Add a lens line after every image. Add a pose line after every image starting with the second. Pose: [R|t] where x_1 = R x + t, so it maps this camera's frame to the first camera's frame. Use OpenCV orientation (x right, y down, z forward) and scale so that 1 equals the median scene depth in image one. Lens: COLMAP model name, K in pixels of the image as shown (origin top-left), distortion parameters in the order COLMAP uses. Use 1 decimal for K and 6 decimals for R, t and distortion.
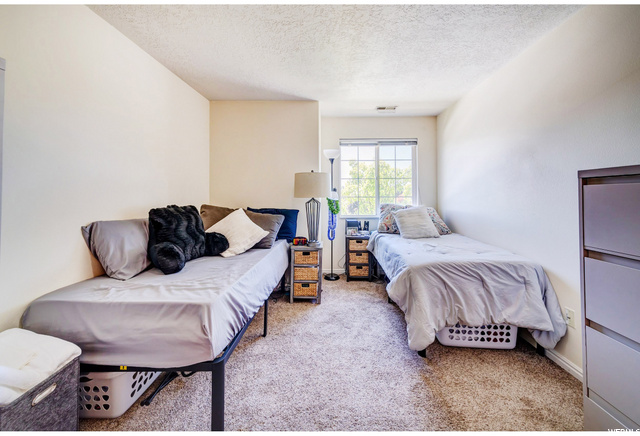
lens RADIAL K [[248.9, 0, 325.7], [0, 248.9, 193.0], [0, 0, 1]] dist [0.008467, 0.000135]
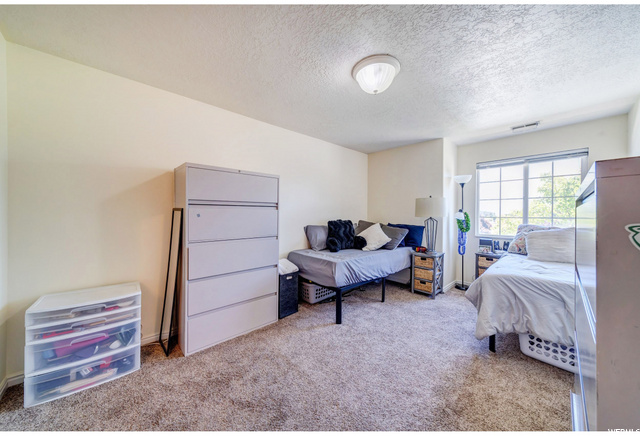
lens RADIAL K [[224.8, 0, 321.8], [0, 224.8, 215.0], [0, 0, 1]] dist [0.001949, 0.000116]
pose [[0.693739, 0.008299, -0.720178, 0.538538], [-0.001163, 0.999945, 0.010403, -0.004114], [0.720225, -0.006380, 0.693711, -0.294464]]
